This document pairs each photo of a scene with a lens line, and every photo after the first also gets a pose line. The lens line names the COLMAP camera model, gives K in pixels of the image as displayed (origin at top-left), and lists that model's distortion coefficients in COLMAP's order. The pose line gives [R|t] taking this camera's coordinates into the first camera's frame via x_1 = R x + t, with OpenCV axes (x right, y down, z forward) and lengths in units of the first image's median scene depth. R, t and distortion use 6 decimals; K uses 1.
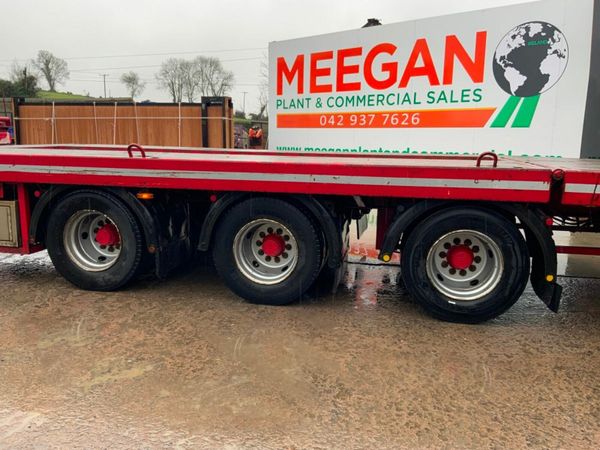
lens RADIAL K [[493.8, 0, 300.0], [0, 493.8, 225.0], [0, 0, 1]] dist [0.129793, -0.260602]
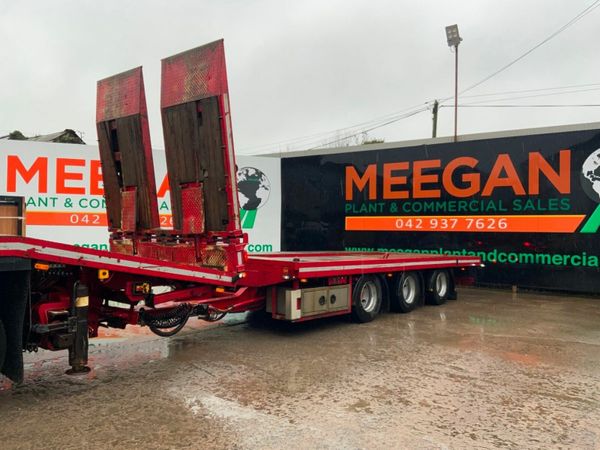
lens RADIAL K [[493.8, 0, 300.0], [0, 493.8, 225.0], [0, 0, 1]] dist [0.129793, -0.260602]
pose [[0.475050, -0.002958, 0.879954, -0.729581], [0.147980, 0.986022, -0.076573, -0.044291], [-0.867427, 0.166591, 0.468847, 0.069730]]
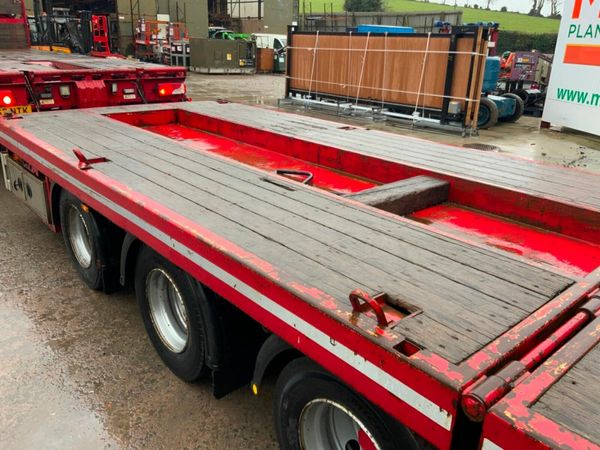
lens RADIAL K [[499.2, 0, 299.5], [0, 499.2, 227.6], [0, 0, 1]] dist [0.027589, -0.059927]
pose [[0.791172, 0.222582, -0.569653, 0.145976], [-0.120935, 0.969968, 0.211036, -0.074733], [0.599518, -0.098075, 0.794330, 0.149358]]
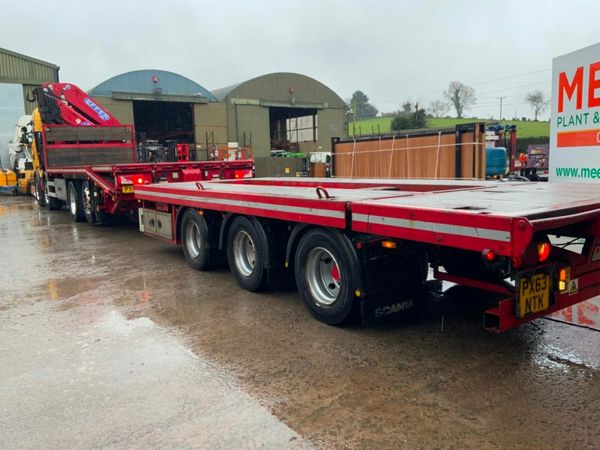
lens RADIAL K [[493.8, 0, 300.0], [0, 493.8, 225.0], [0, 0, 1]] dist [0.129793, -0.260602]
pose [[0.717568, 0.048823, -0.694775, 0.306677], [-0.077025, 0.996984, -0.009492, -0.008229], [0.692216, 0.060326, 0.719165, 0.015145]]
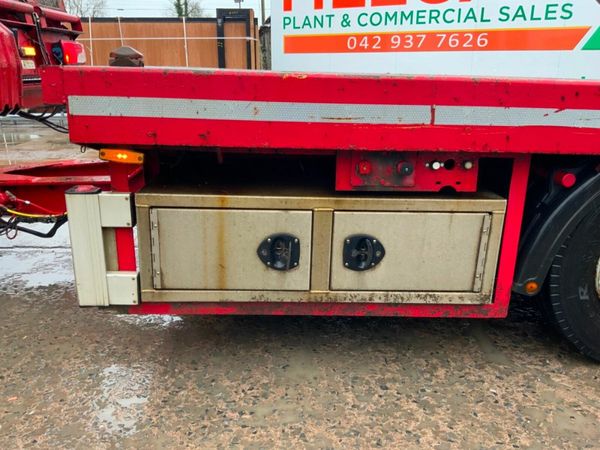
lens RADIAL K [[499.2, 0, 299.5], [0, 499.2, 227.6], [0, 0, 1]] dist [0.027589, -0.059927]
pose [[0.973738, -0.075777, 0.214692, -0.255510], [0.048113, 0.990178, 0.131272, -0.022742], [-0.222531, -0.117495, 0.967820, 0.196510]]
